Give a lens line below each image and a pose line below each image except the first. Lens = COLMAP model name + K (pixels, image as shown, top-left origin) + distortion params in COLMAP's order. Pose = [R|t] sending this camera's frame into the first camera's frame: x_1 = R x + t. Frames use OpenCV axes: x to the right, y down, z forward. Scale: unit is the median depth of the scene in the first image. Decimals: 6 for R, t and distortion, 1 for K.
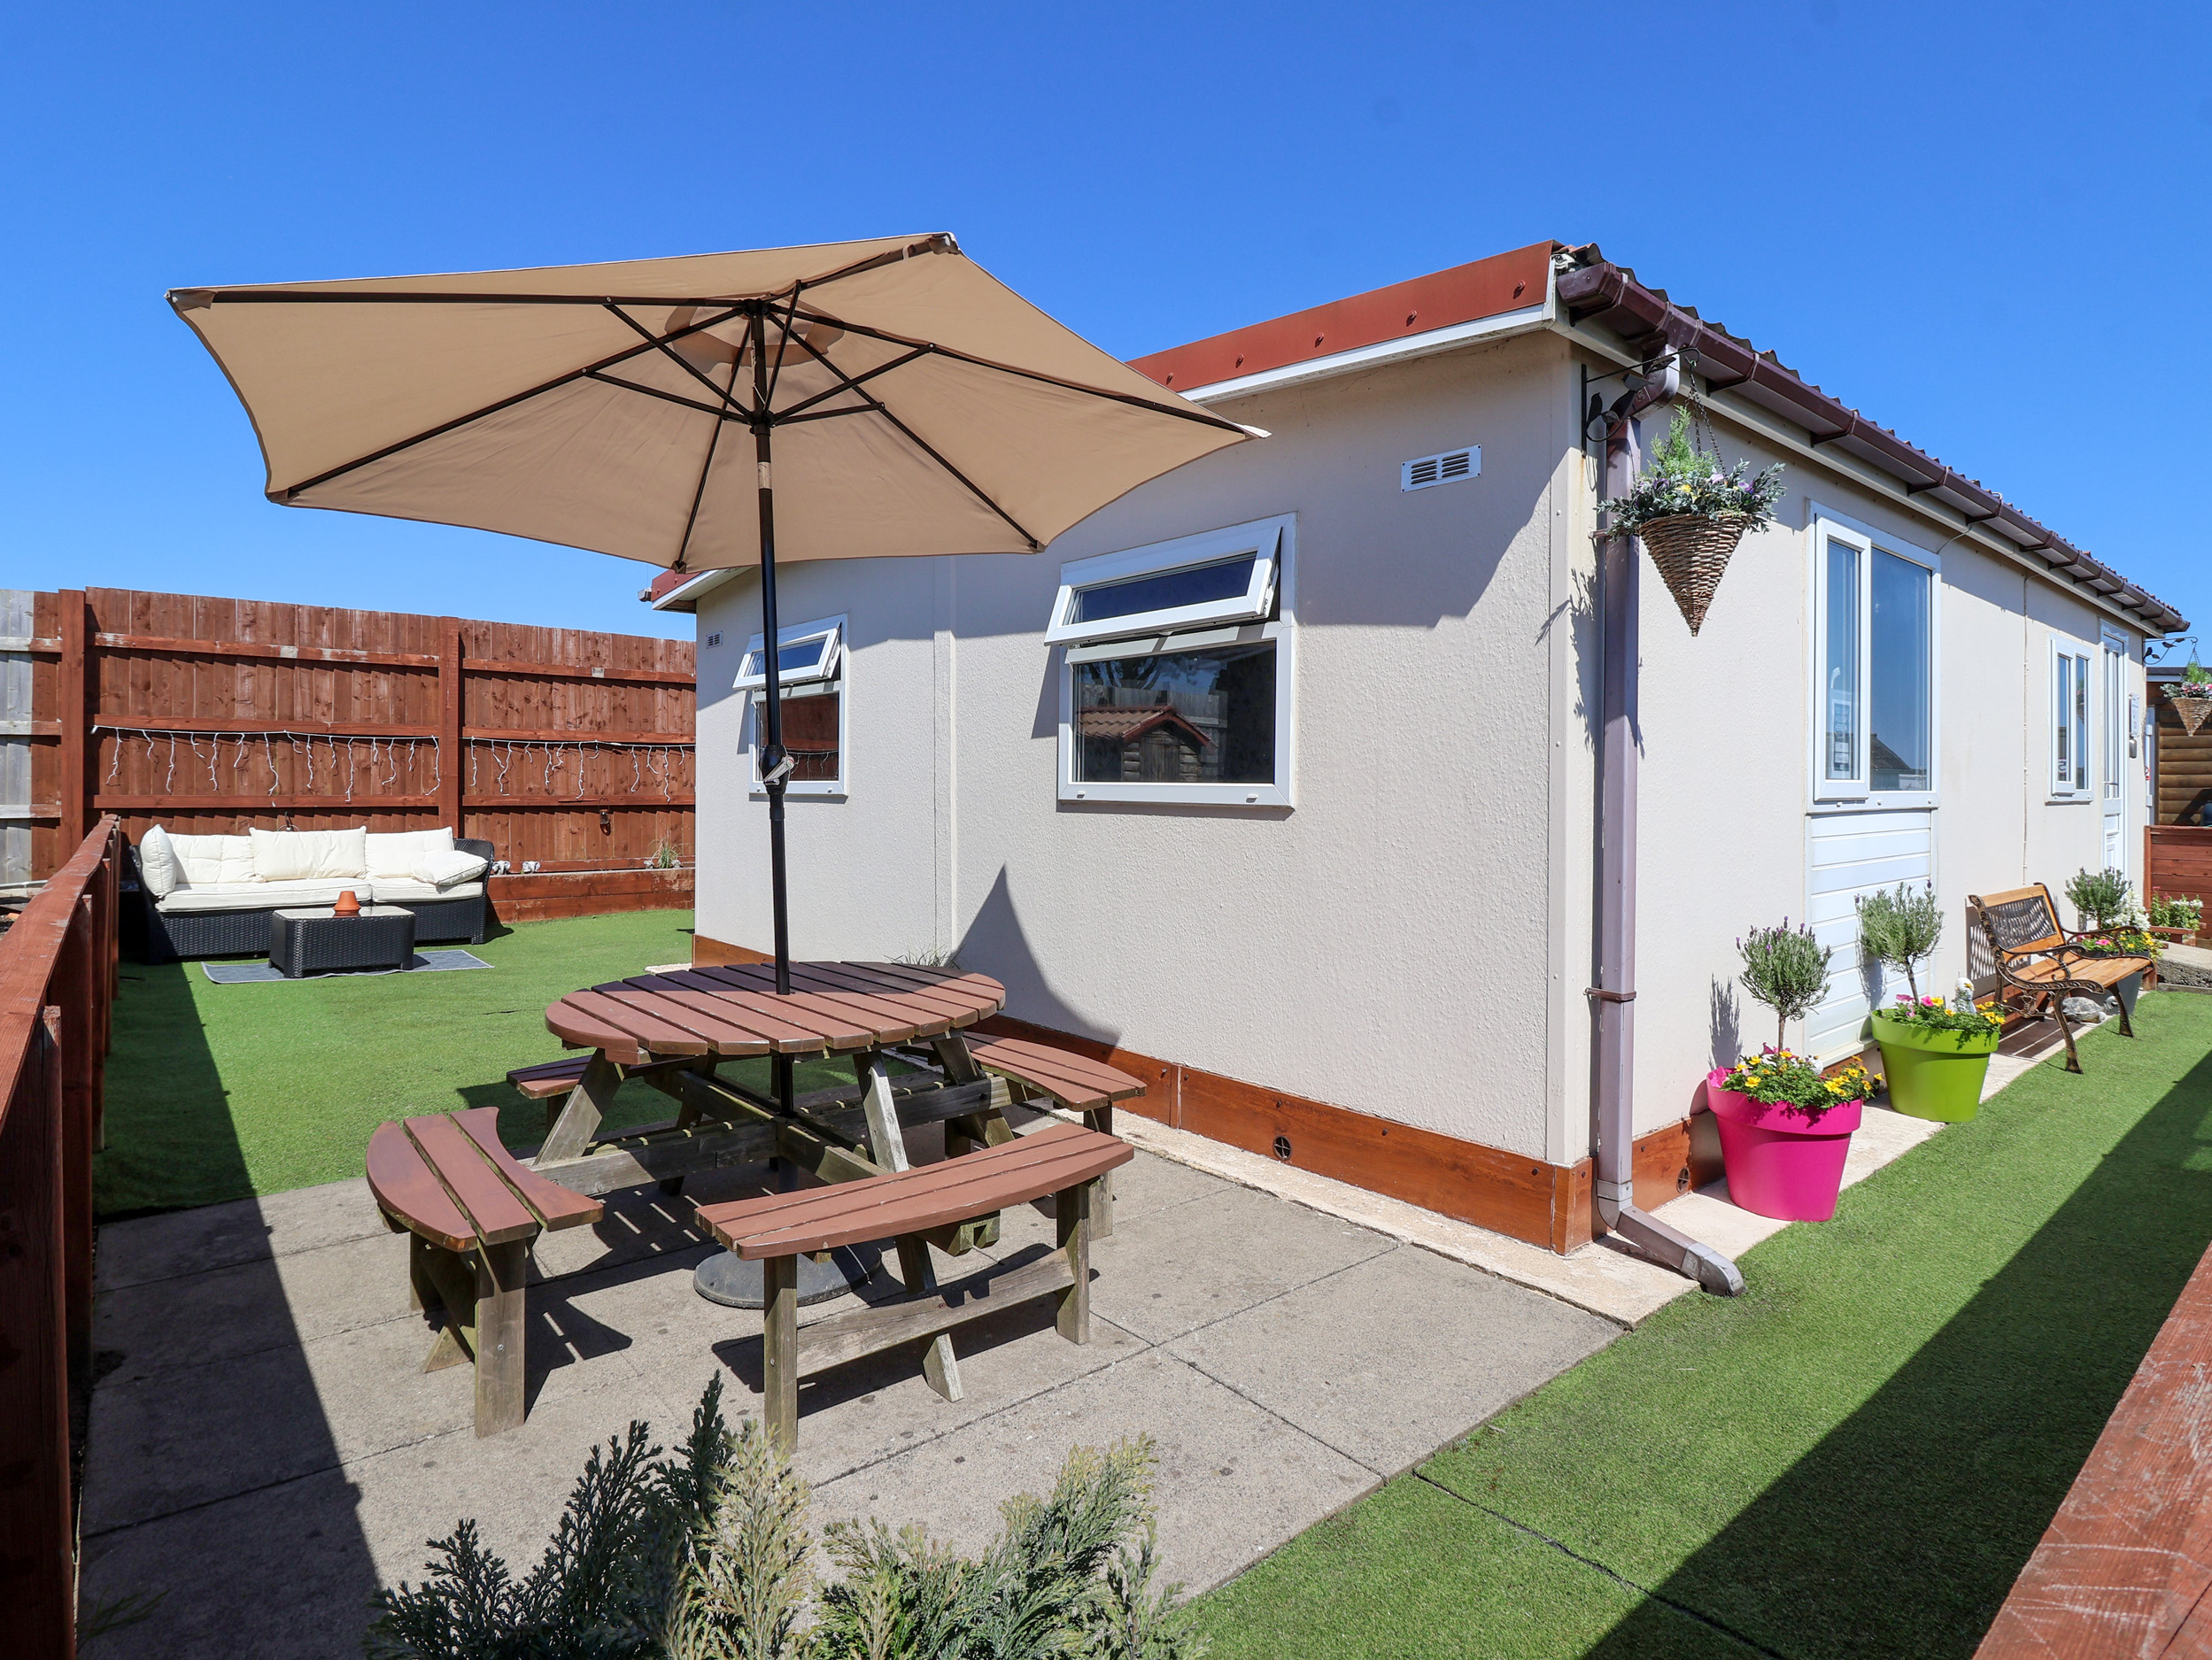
lens RADIAL K [[1191.4, 0, 1100.4], [0, 1191.4, 786.4], [0, 0, 1]] dist [0.001120, -0.013626]
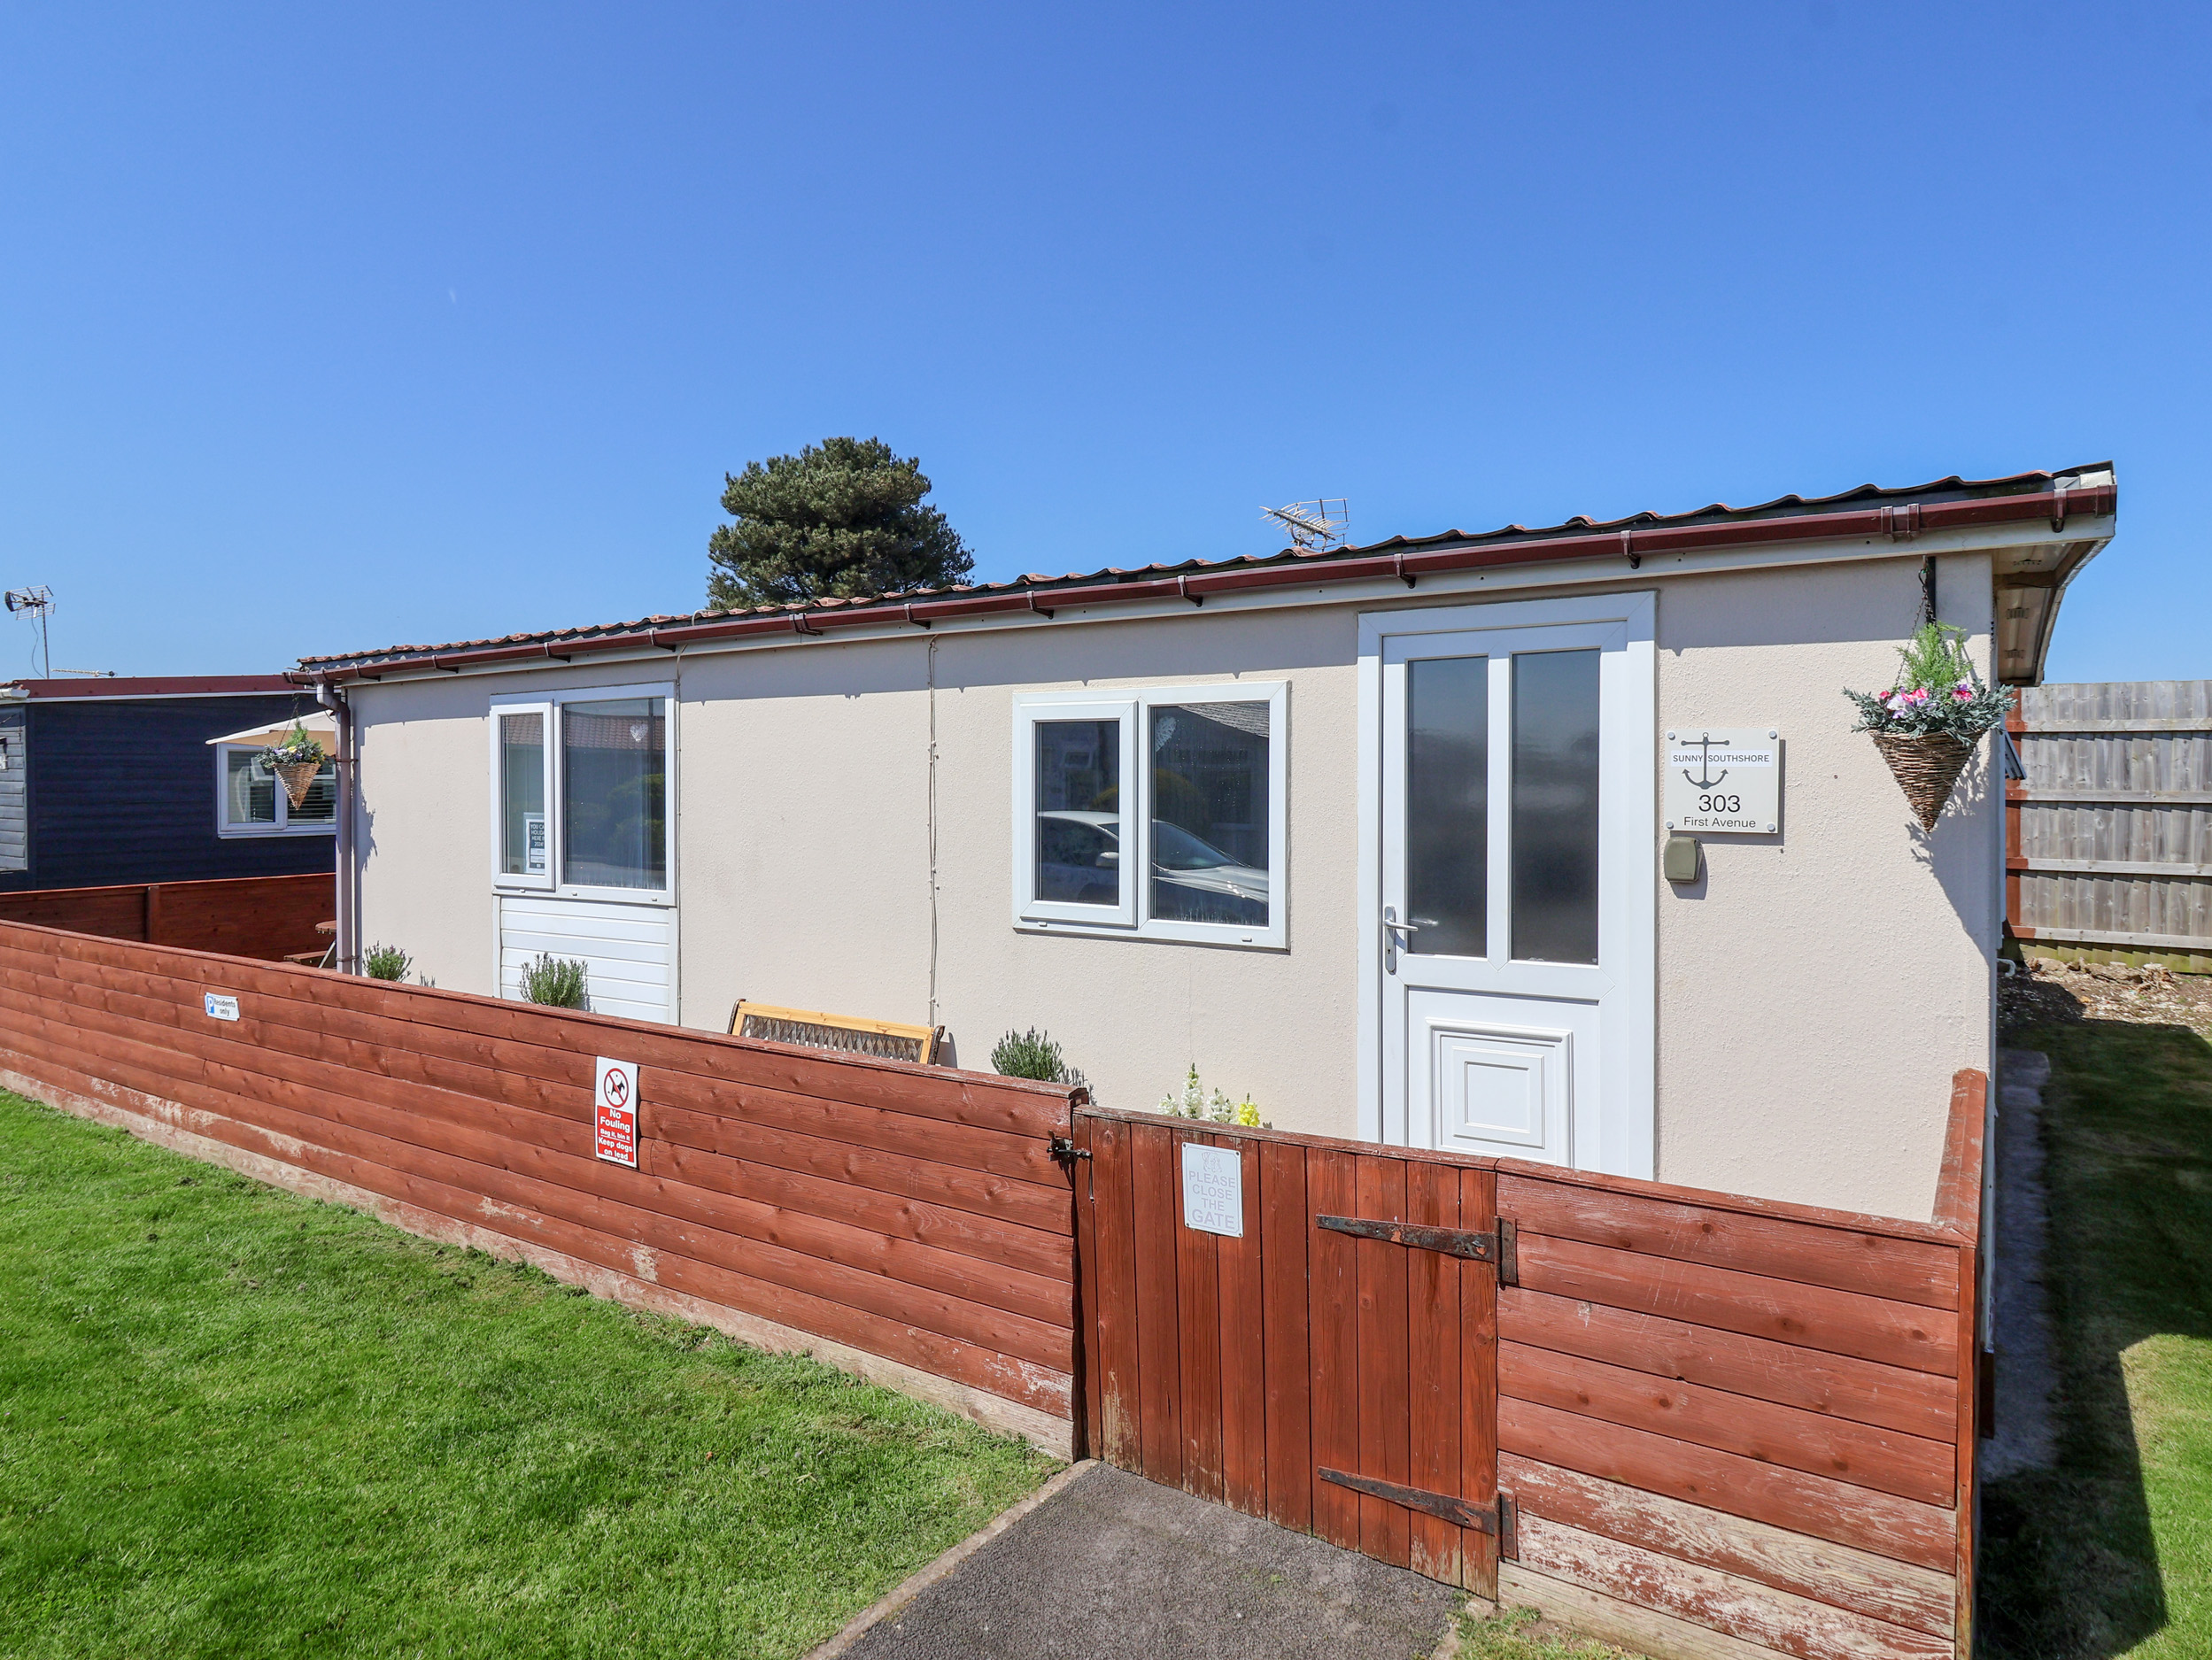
lens RADIAL K [[1314.4, 0, 1106.0], [0, 1314.4, 830.0], [0, 0, 1]] dist [-0.003958, -0.000197]
pose [[0.268862, 0.027919, -0.962774, 1.231973], [0.003839, 0.999541, 0.030057, -0.055662], [0.963171, -0.011777, 0.268631, 0.648881]]
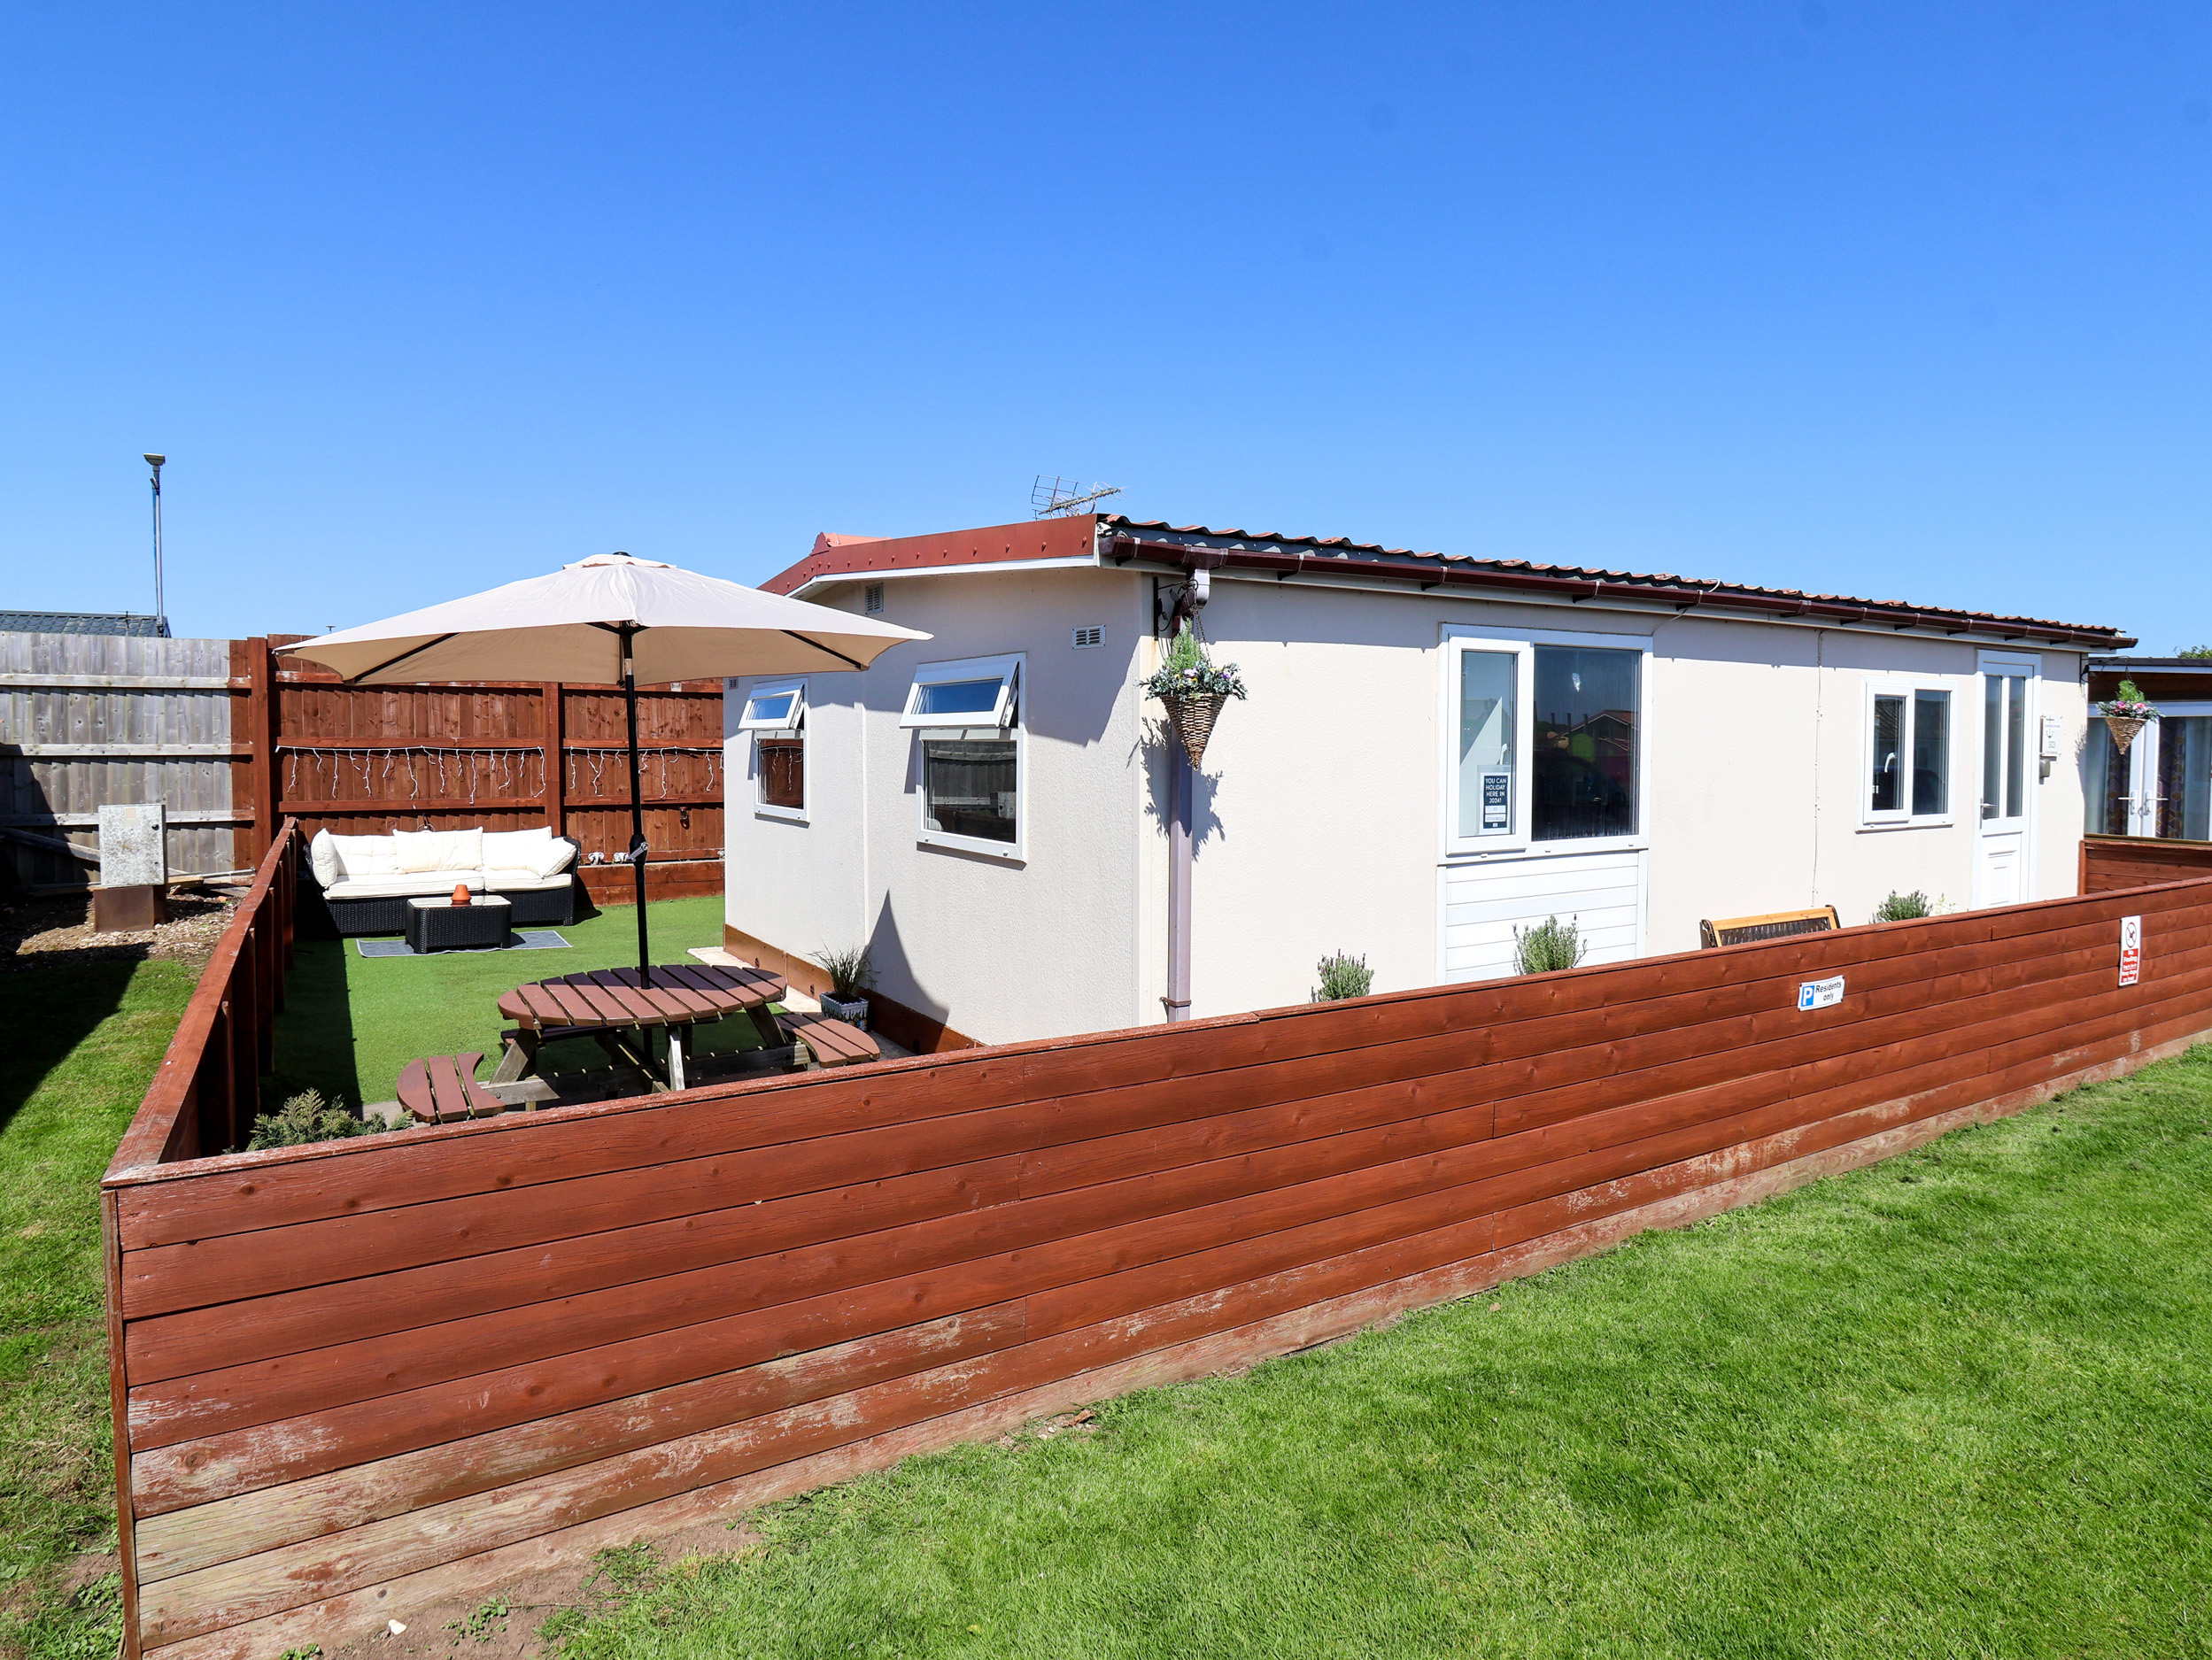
lens RADIAL K [[1296.6, 0, 1103.1], [0, 1296.6, 790.0], [0, 0, 1]] dist [-0.004250, -0.001296]
pose [[0.989114, 0.002704, -0.147126, 0.216503], [0.003181, 0.999205, 0.039752, -0.058008], [0.147117, -0.039787, 0.988319, -0.226372]]
